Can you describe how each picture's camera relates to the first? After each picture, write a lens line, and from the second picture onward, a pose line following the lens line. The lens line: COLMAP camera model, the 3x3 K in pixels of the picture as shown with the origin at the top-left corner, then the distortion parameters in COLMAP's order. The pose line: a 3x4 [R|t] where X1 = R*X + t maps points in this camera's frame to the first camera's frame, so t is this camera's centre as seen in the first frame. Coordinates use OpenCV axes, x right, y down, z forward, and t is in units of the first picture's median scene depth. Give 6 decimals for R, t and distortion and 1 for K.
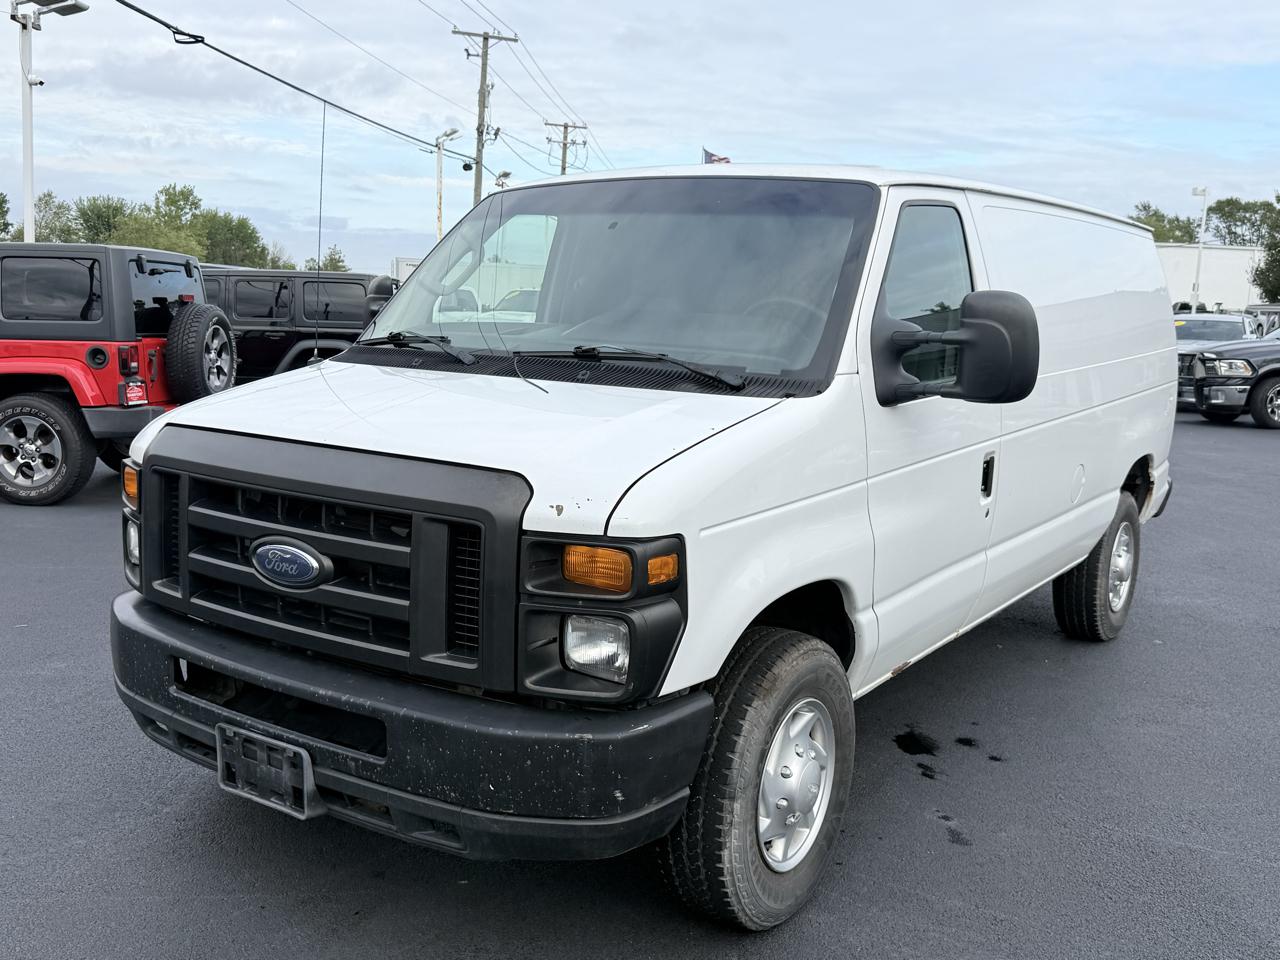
lens RADIAL K [[1267.5, 0, 647.9], [0, 1267.5, 482.8], [0, 0, 1]] dist [0.013046, 0.000000]
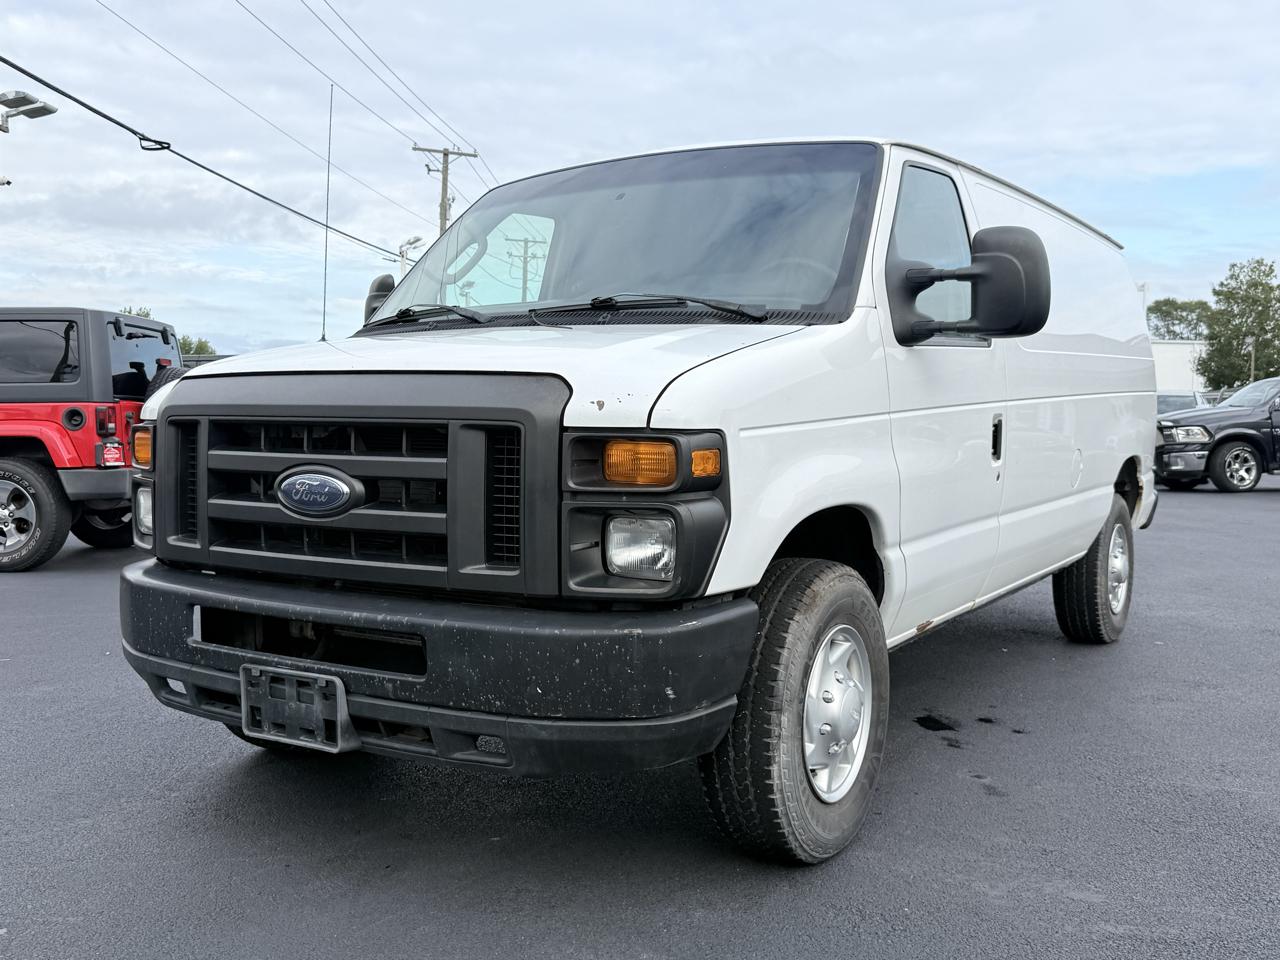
lens RADIAL K [[1267.5, 0, 664.0], [0, 1267.5, 473.0], [0, 0, 1]] dist [0.013046, 0.000000]
pose [[0.998561, -0.030269, 0.044276, -0.049969], [0.034464, 0.994662, -0.097262, 0.131205], [-0.041096, 0.098648, 0.994273, 0.010978]]
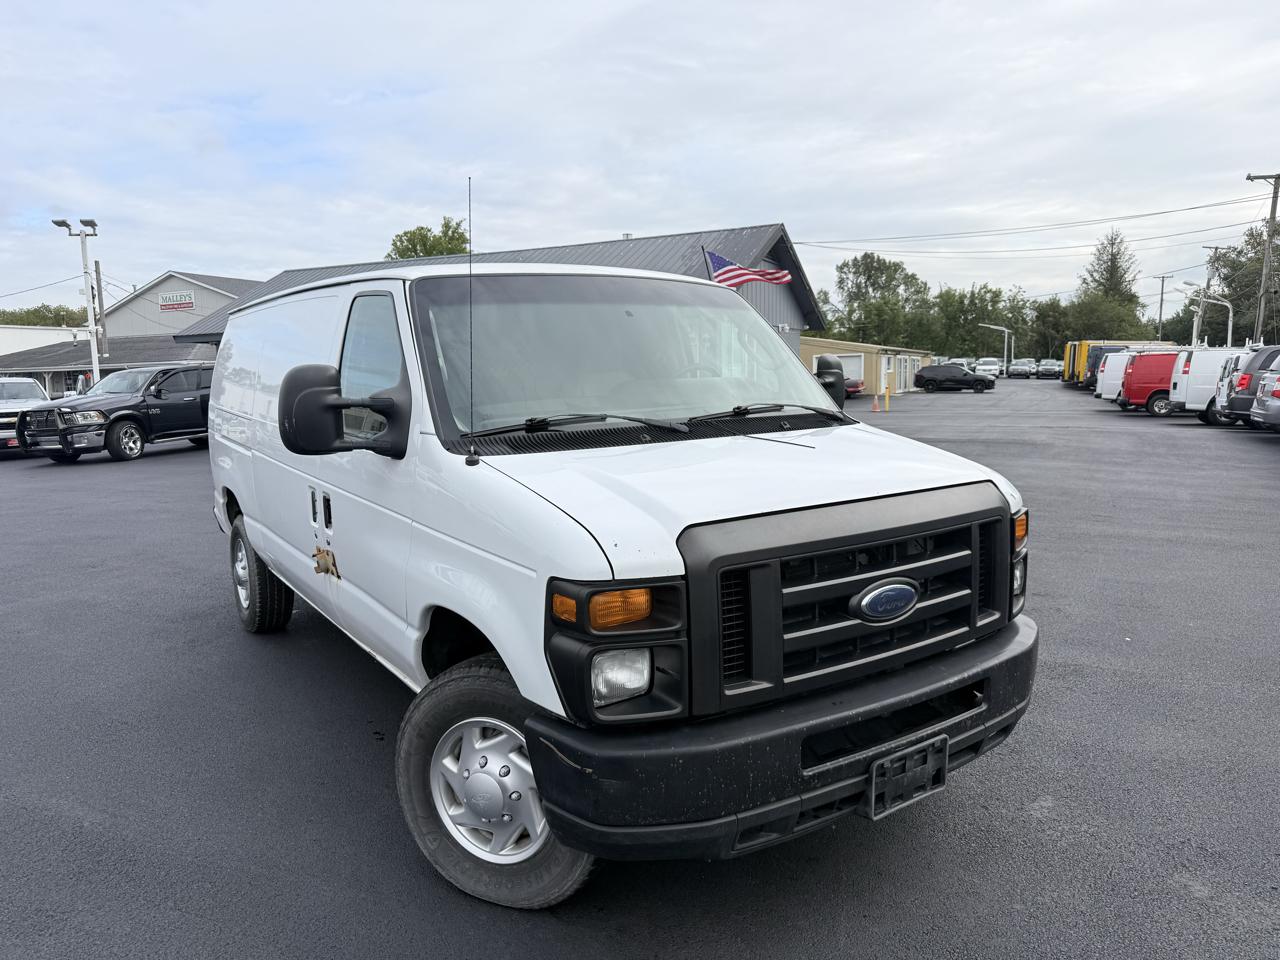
lens RADIAL K [[904.7, 0, 640.1], [0, 904.7, 473.8], [0, 0, 1]] dist [0.033597, -0.051658]
pose [[0.364560, -0.157525, 0.917759, -0.967622], [0.173717, 0.979790, 0.099167, -0.151867], [-0.914833, 0.123278, 0.384557, 0.747387]]
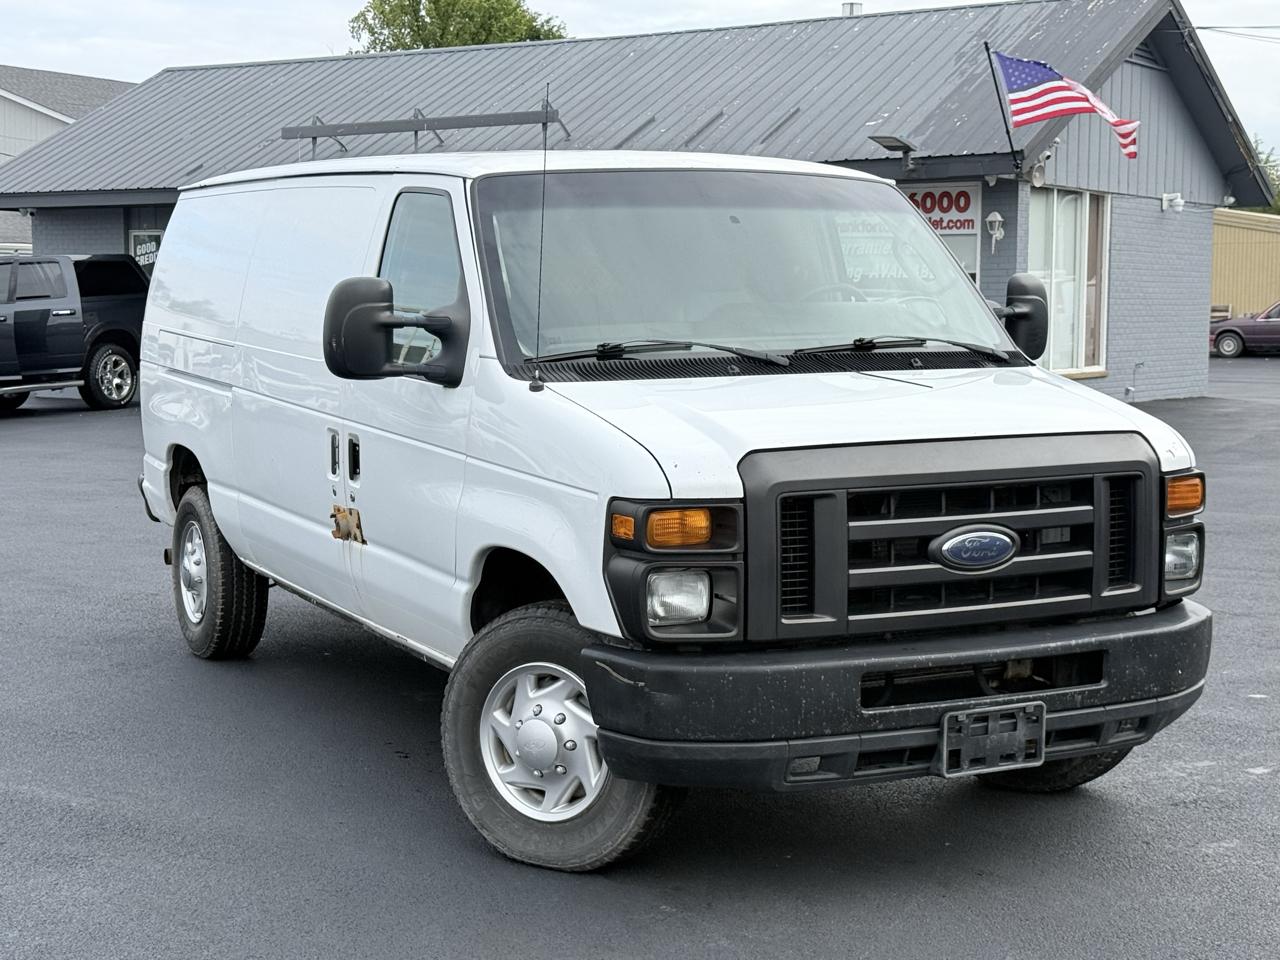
lens RADIAL K [[2127.2, 0, 639.3], [0, 2127.2, 479.3], [0, 0, 1]] dist [0.049906, 0.000000]
pose [[0.481506, -0.125357, 0.867432, -1.723422], [0.148360, 0.987094, 0.060296, -0.128126], [-0.863795, 0.099659, 0.493889, 0.290560]]
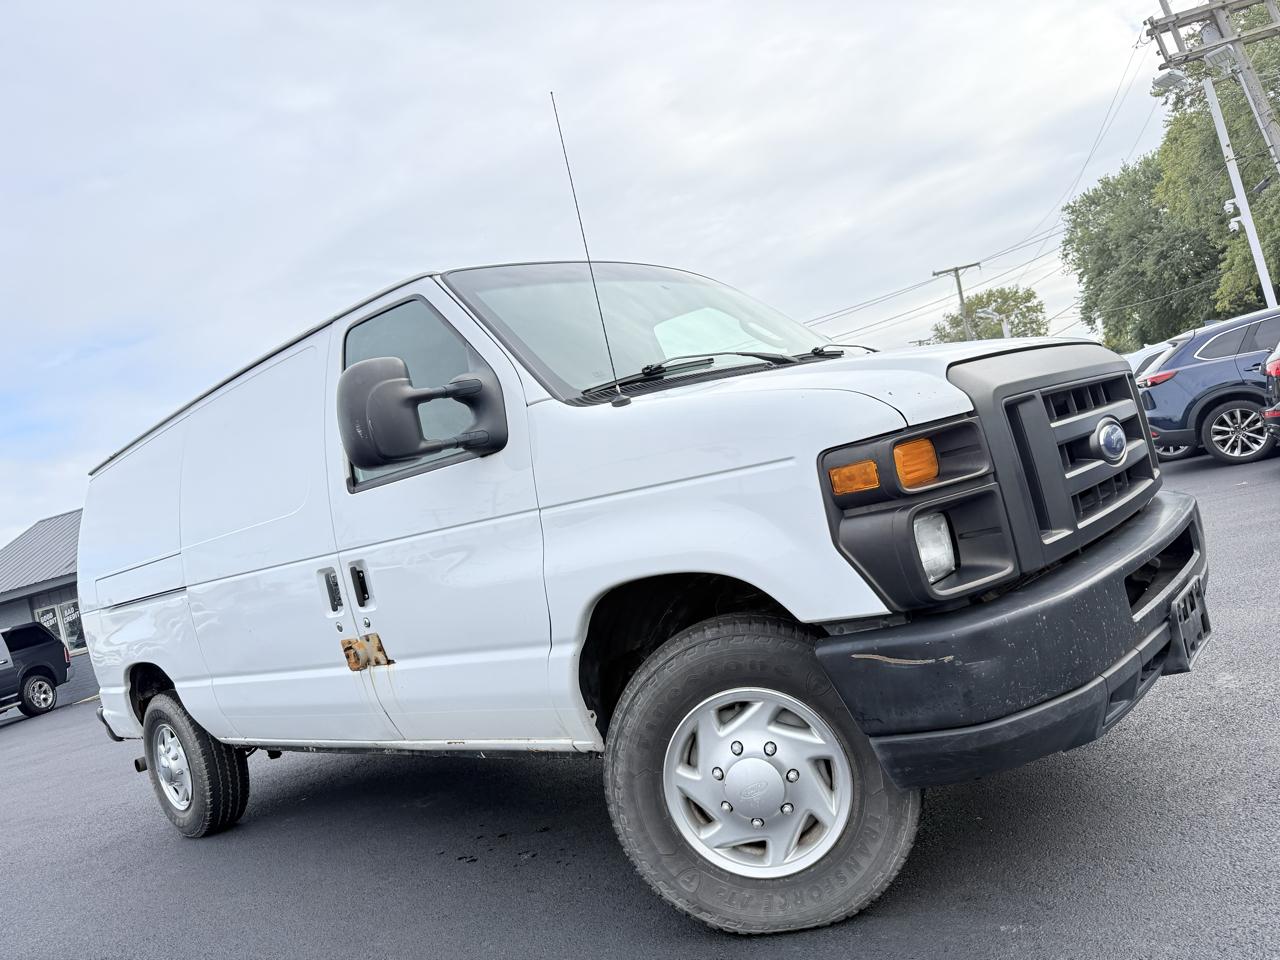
lens RADIAL K [[904.7, 0, 637.0], [0, 904.7, 485.4], [0, 0, 1]] dist [0.033597, -0.051658]
pose [[0.122788, -0.039347, 0.991653, -0.956218], [0.384904, 0.922891, -0.011041, -0.044549], [-0.914752, 0.383047, 0.128465, 1.103405]]
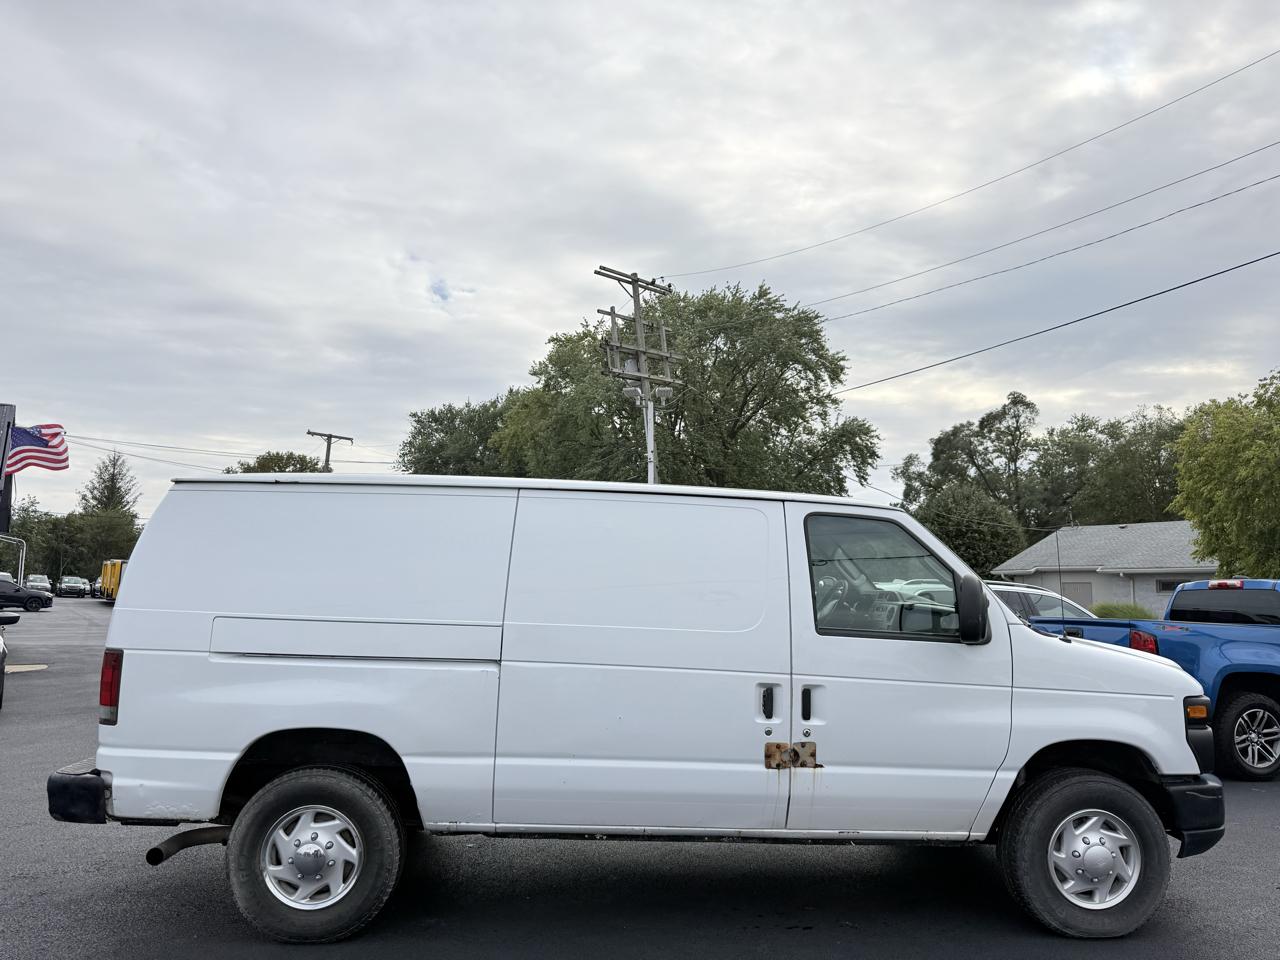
lens RADIAL K [[904.7, 0, 634.3], [0, 904.7, 478.3], [0, 0, 1]] dist [0.033597, -0.051658]
pose [[-0.623772, 0.039679, 0.780598, -0.903693], [0.072835, 0.997316, 0.007507, -0.374148], [-0.778205, 0.061537, -0.624988, 2.355680]]
